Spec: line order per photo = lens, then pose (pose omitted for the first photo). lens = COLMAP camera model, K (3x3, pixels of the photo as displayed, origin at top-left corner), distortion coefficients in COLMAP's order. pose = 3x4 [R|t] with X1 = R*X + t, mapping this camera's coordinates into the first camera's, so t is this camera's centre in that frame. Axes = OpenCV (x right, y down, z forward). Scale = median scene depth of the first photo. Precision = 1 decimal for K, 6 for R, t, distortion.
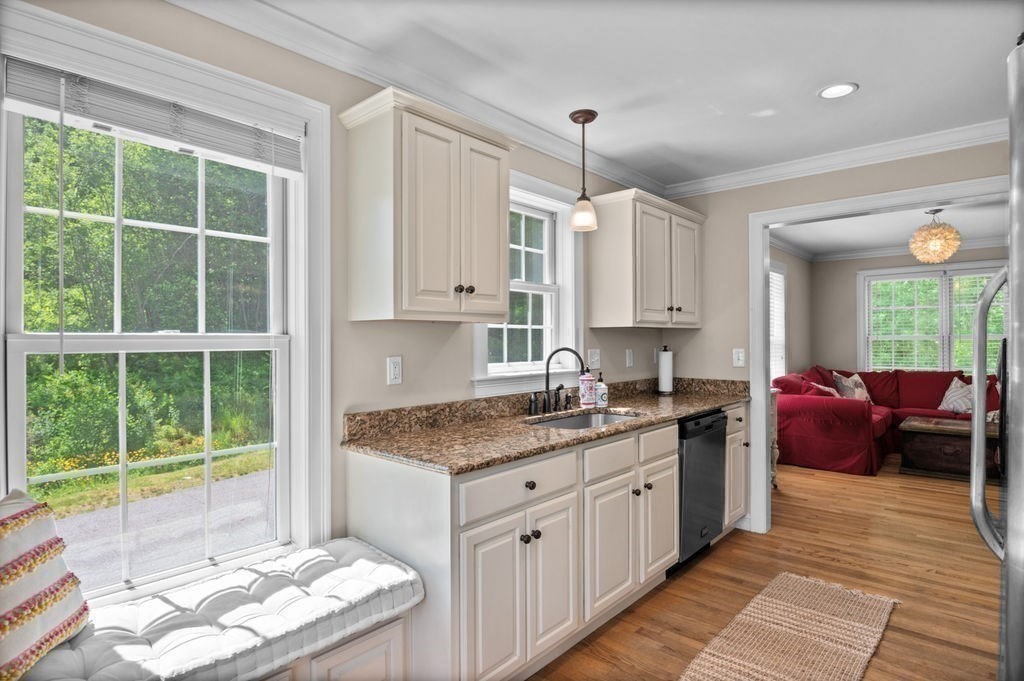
lens RADIAL K [[552.3, 0, 513.5], [0, 552.3, 337.5], [0, 0, 1]] dist [0.004849, 0.000055]
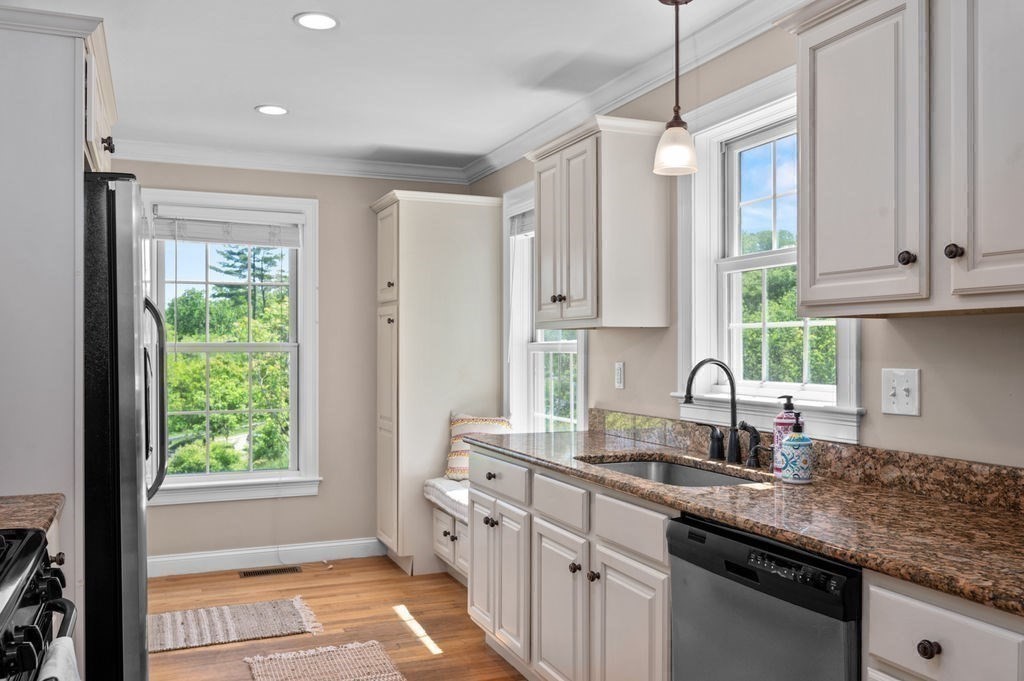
lens RADIAL K [[839.3, 0, 507.1], [0, 839.3, 347.5], [0, 0, 1]] dist [-0.004000, 0.016277]
pose [[-0.437976, 0.003475, -0.898980, 1.327610], [0.005780, 0.999983, 0.001049, 0.004005], [0.898968, -0.004736, -0.437989, 1.532961]]
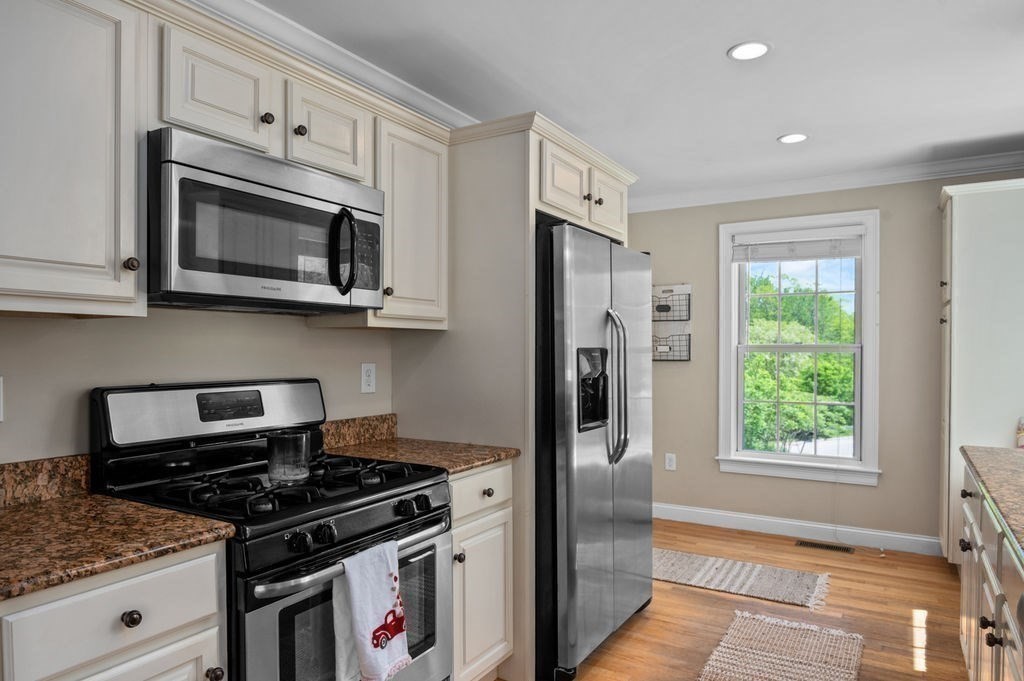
lens RADIAL K [[643.8, 0, 514.3], [0, 643.8, 355.8], [0, 0, 1]] dist [-0.007529, -0.012876]
pose [[-0.982047, 0.005612, -0.188555, 0.890647], [0.004279, 0.999963, 0.007477, 0.007036], [0.188590, 0.006536, -0.982034, 1.697673]]
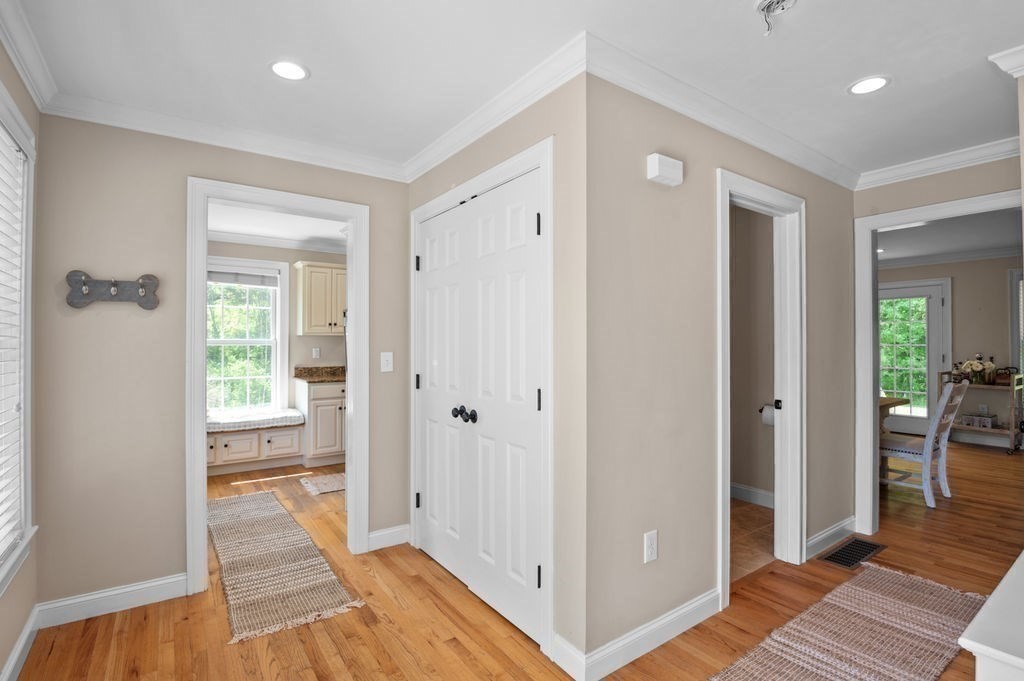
lens RADIAL K [[503.9, 0, 516.4], [0, 503.9, 337.3], [0, 0, 1]] dist [-0.002665, -0.001044]
pose [[0.979730, 0.004283, -0.200278, 1.283749], [-0.004943, 0.999984, -0.002799, -0.016612], [0.200263, 0.003732, 0.979735, -1.272551]]
